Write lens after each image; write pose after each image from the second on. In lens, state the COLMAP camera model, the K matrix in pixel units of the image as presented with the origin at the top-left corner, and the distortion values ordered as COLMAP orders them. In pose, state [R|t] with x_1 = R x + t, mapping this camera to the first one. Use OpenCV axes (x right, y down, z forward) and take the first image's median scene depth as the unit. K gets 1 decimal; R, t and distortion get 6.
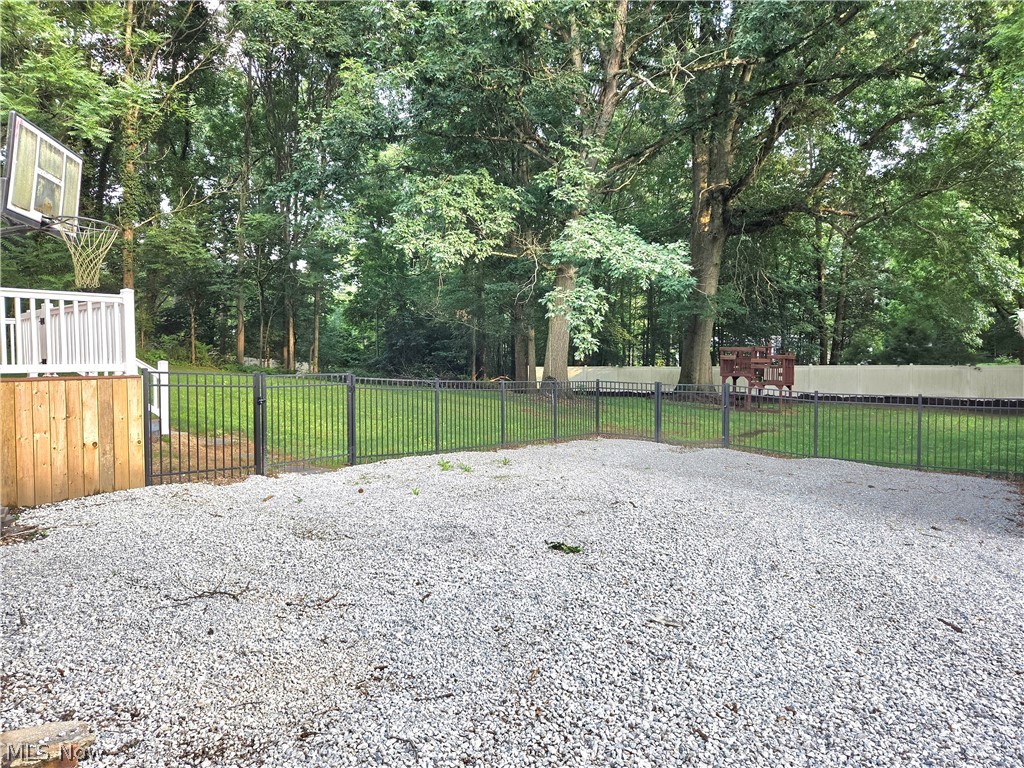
lens RADIAL K [[688.2, 0, 513.6], [0, 688.2, 384.9], [0, 0, 1]] dist [0.067575, -0.049737]
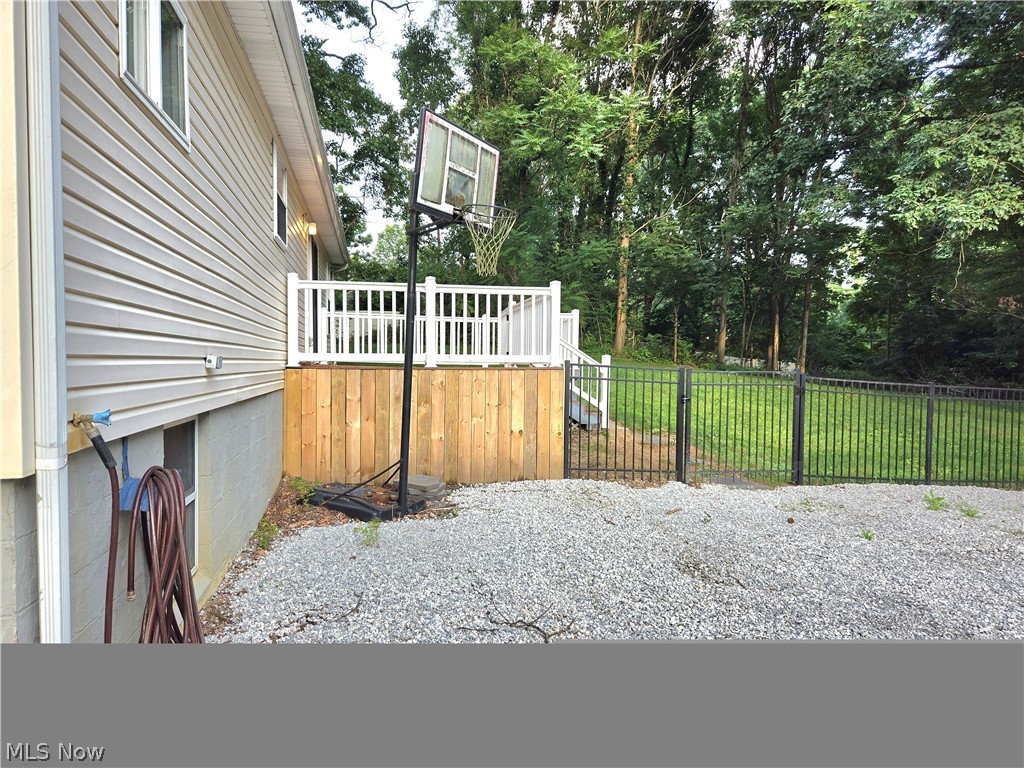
lens RADIAL K [[688.2, 0, 503.4], [0, 688.2, 383.8], [0, 0, 1]] dist [0.067575, -0.049737]
pose [[0.760176, 0.036583, -0.648686, 0.019796], [-0.038646, 0.999192, 0.011061, 0.001381], [0.648566, 0.016661, 0.760976, 0.098361]]
